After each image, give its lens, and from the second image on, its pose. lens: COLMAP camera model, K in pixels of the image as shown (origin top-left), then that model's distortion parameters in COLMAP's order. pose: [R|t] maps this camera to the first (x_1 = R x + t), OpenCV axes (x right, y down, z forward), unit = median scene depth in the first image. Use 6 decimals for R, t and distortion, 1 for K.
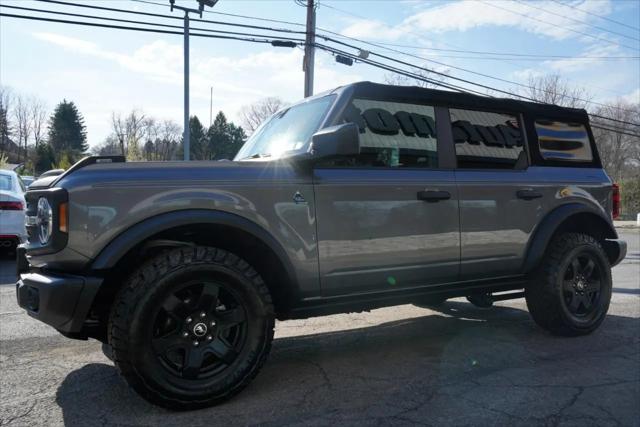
lens RADIAL K [[514.5, 0, 320.0], [0, 514.5, 213.5], [0, 0, 1]] dist [-0.004047, 0.000766]
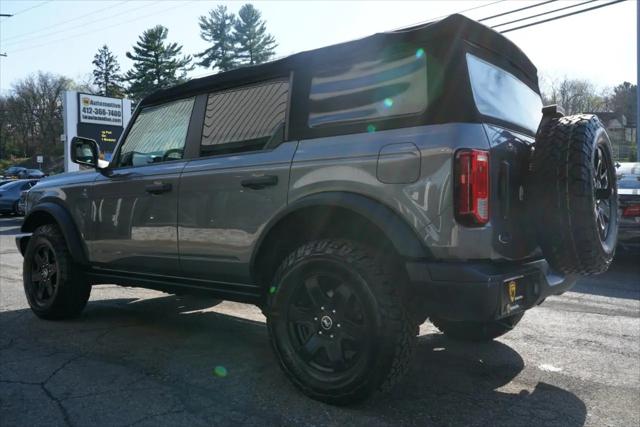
lens RADIAL K [[529.7, 0, 320.0], [0, 529.7, 213.5], [0, 0, 1]] dist [0.005905, 0.001818]
pose [[0.380140, 0.013745, -0.924827, 1.323240], [-0.015709, 0.999841, 0.008403, 0.002316], [0.924796, 0.011333, 0.380295, 0.894804]]
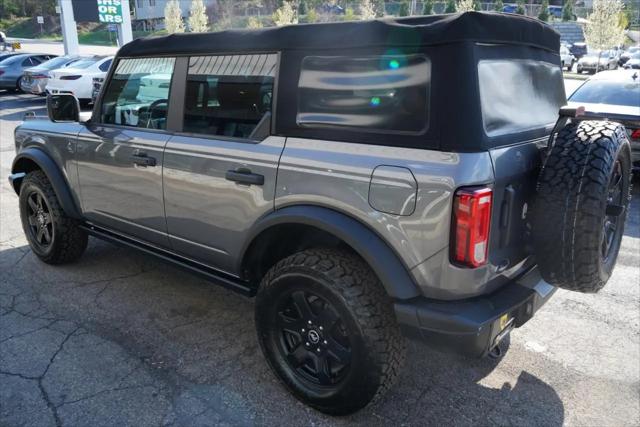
lens RADIAL K [[514.5, 0, 320.0], [0, 514.5, 213.5], [0, 0, 1]] dist [-0.004047, 0.000766]
pose [[0.366767, 0.258320, -0.893730, 1.237660], [-0.026368, 0.963177, 0.267572, -0.205812], [0.929939, -0.074571, 0.360073, 0.953136]]
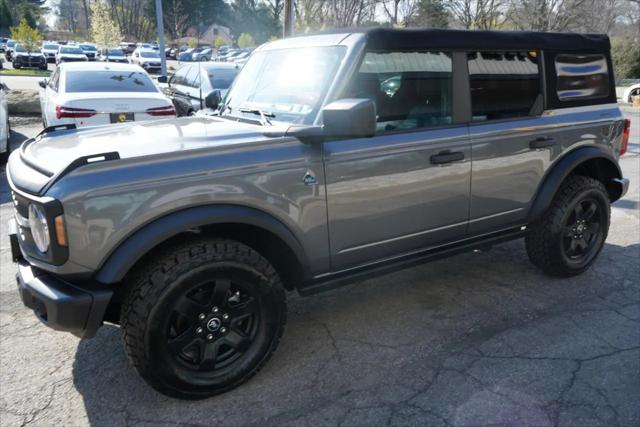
lens RADIAL K [[513.5, 0, 320.0], [0, 513.5, 213.5], [0, 0, 1]] dist [-0.006149, -0.004056]
pose [[0.999246, -0.009096, 0.037737, -0.048333], [-0.001292, 0.963832, 0.266509, -0.187303], [-0.038796, -0.266357, 0.963093, 0.072570]]
